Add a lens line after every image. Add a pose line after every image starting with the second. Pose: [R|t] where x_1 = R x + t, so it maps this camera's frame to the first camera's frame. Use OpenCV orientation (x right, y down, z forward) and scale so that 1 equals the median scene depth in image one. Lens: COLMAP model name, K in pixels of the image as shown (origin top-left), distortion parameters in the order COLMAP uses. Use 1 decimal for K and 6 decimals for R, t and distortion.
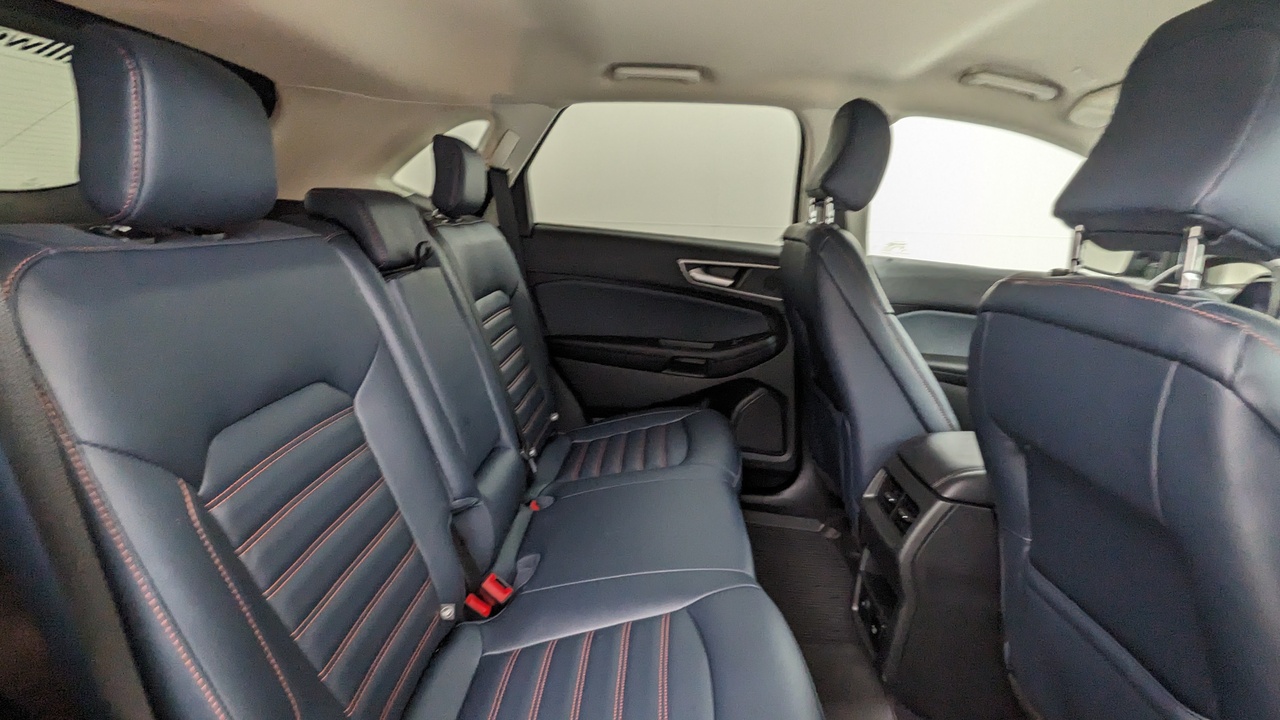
lens RADIAL K [[612.7, 0, 643.1], [0, 612.7, 356.1], [0, 0, 1]] dist [-0.000824, -0.001810]
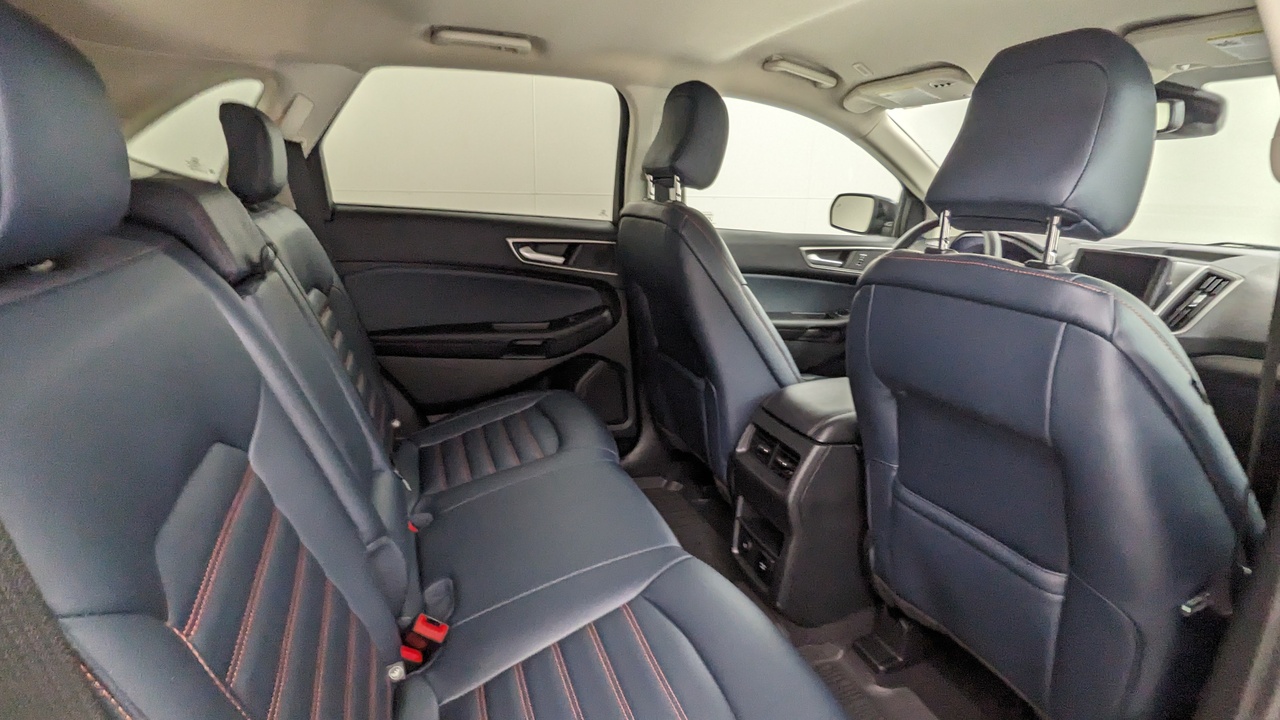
lens RADIAL K [[612.7, 0, 643.1], [0, 612.7, 356.1], [0, 0, 1]] dist [-0.000824, -0.001810]
pose [[0.918686, -0.121181, 0.375939, -0.168923], [0.098964, 0.992034, 0.077934, -0.039835], [-0.382389, -0.034392, 0.923361, 0.043856]]
